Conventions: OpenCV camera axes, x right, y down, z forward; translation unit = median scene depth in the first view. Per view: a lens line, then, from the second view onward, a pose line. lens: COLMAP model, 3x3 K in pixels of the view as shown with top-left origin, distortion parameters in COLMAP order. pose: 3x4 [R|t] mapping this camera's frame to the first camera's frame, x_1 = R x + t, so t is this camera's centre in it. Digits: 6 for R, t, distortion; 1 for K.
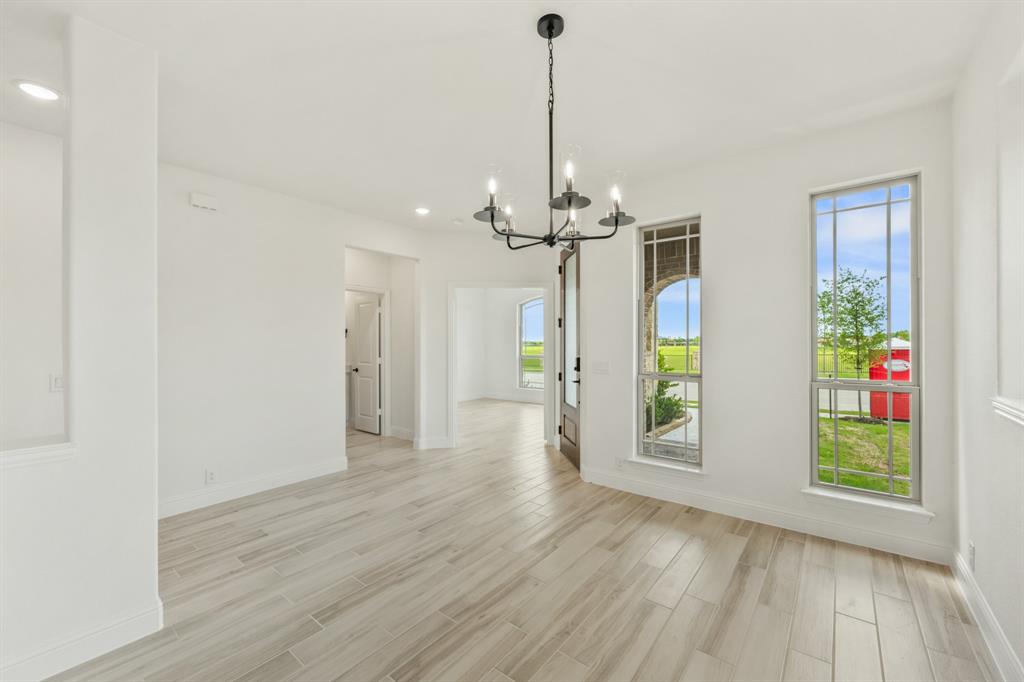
lens RADIAL K [[408.6, 0, 510.3], [0, 408.6, 343.7], [0, 0, 1]] dist [-0.004253, 0.000053]
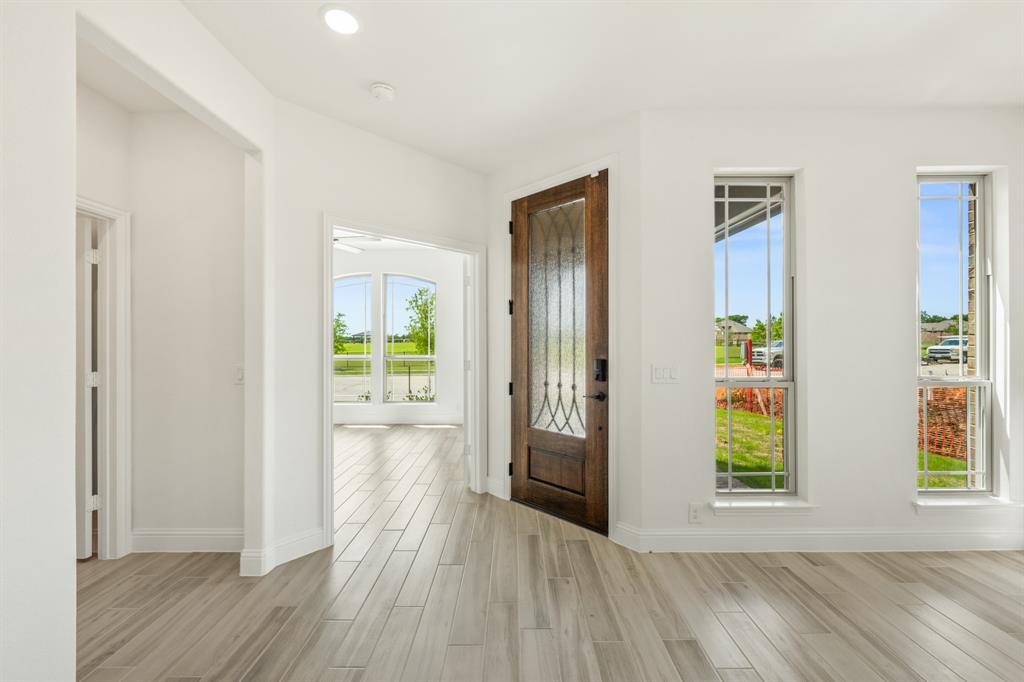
lens RADIAL K [[408.6, 0, 515.2], [0, 408.6, 339.0], [0, 0, 1]] dist [-0.004253, 0.000053]
pose [[0.776286, 0.001069, 0.630380, -0.404241], [-0.000790, 0.999999, -0.000724, 0.000963], [-0.630380, 0.000064, 0.776286, 0.667868]]
